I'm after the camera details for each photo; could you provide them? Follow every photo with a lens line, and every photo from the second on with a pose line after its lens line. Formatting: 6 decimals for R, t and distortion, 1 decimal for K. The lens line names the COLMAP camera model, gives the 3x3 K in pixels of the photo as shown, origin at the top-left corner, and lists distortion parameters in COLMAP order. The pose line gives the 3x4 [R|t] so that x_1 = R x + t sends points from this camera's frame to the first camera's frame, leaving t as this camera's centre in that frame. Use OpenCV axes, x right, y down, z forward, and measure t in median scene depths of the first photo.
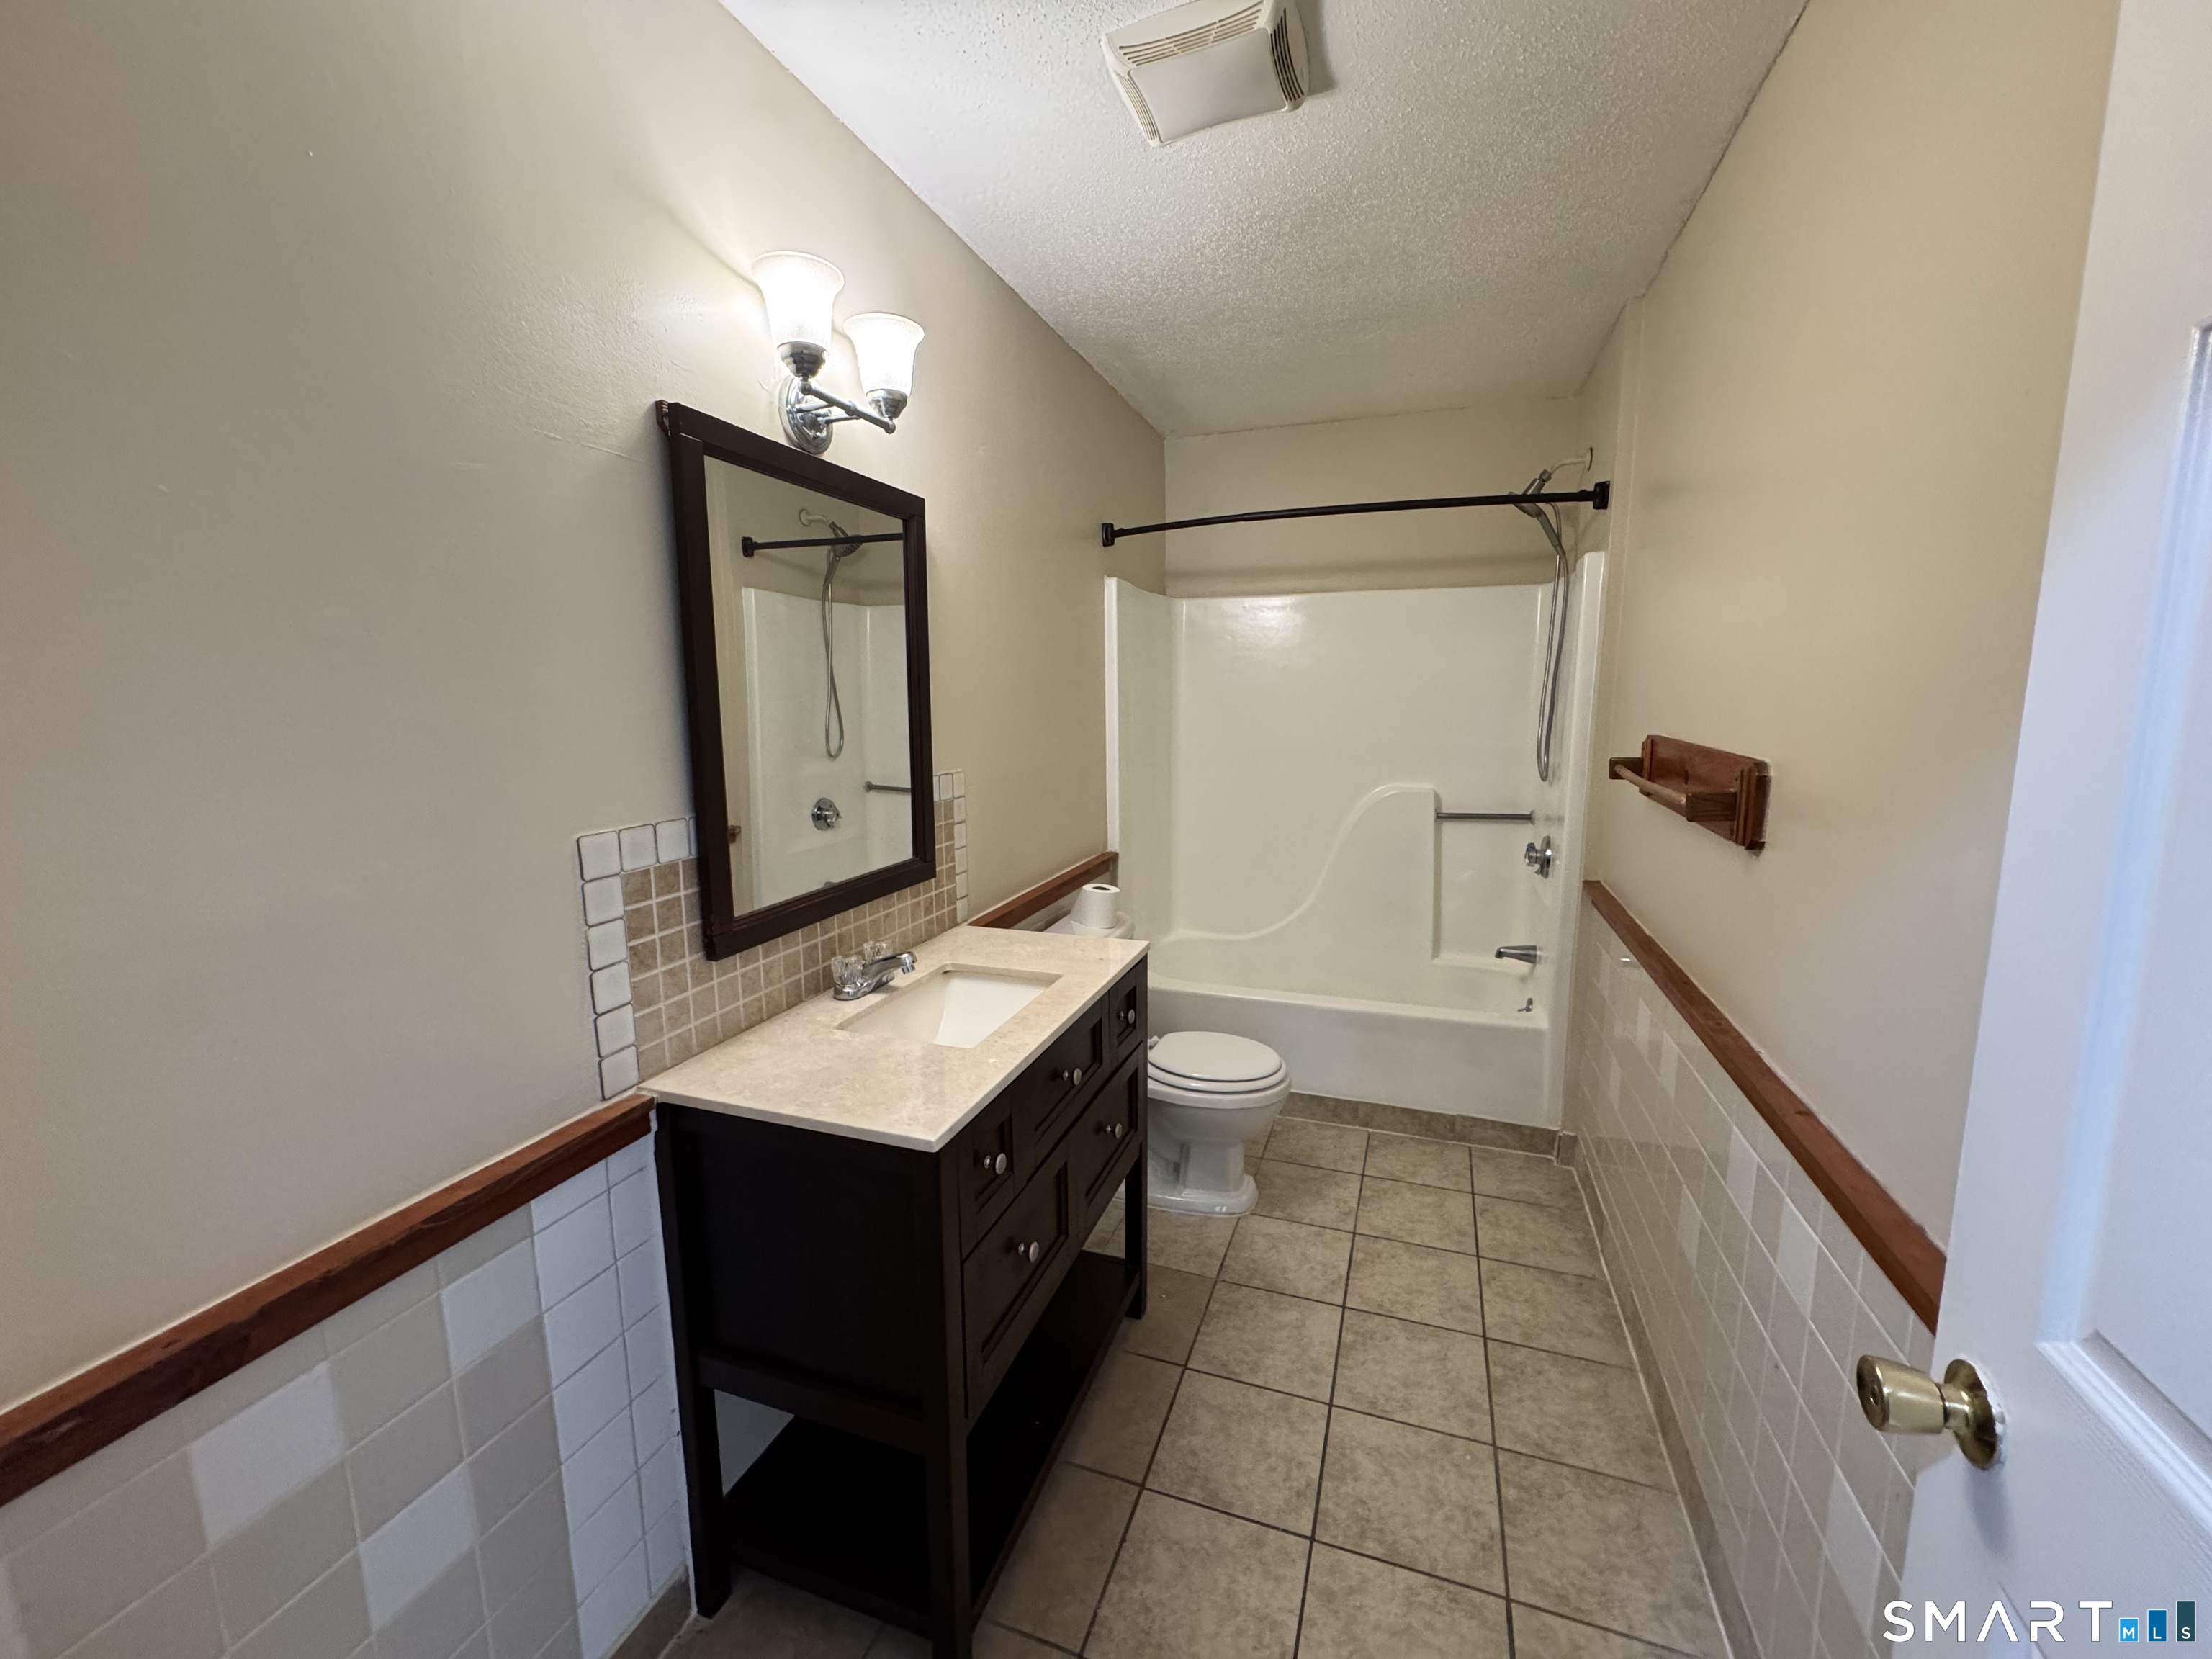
lens RADIAL K [[885.5, 0, 1109.2], [0, 885.5, 821.4], [0, 0, 1]] dist [-0.000719, -0.000291]
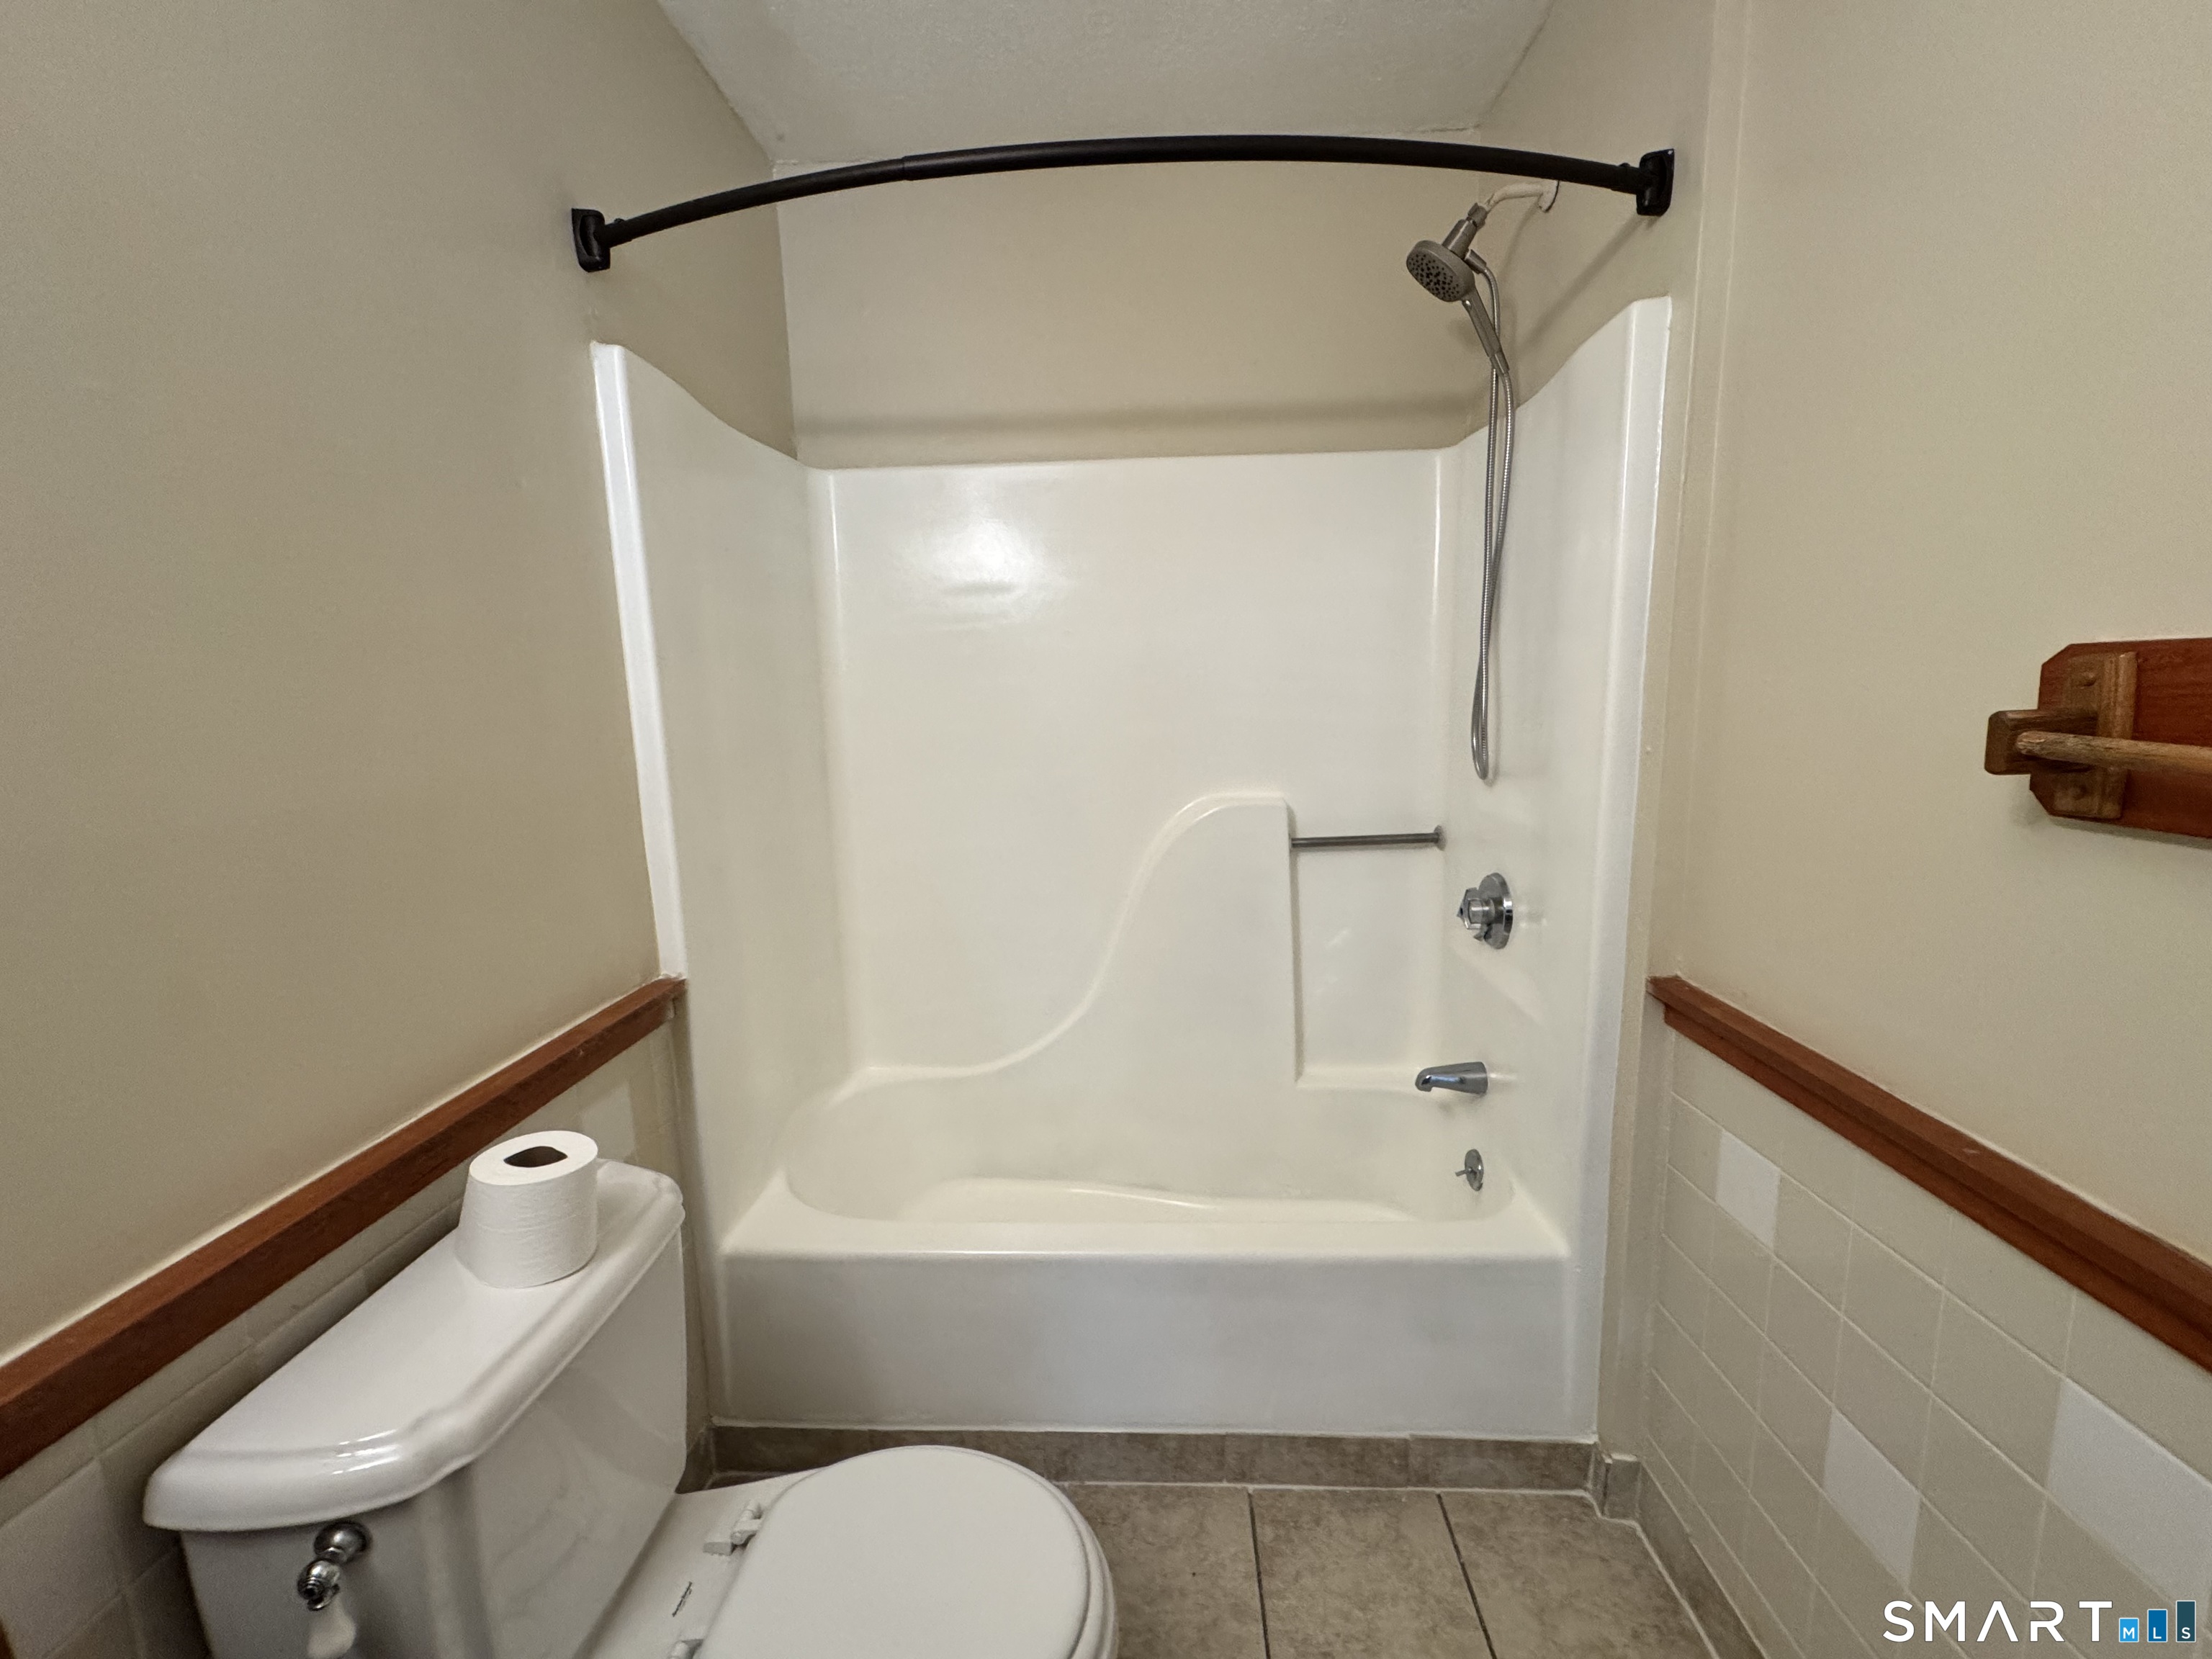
lens RADIAL K [[885.5, 0, 1109.2], [0, 885.5, 821.4], [0, 0, 1]] dist [-0.000719, -0.000291]
pose [[0.957097, -0.060232, 0.283439, 0.097803], [0.062250, 0.998059, 0.001890, -0.034550], [-0.283002, 0.015835, 0.958988, 0.531176]]
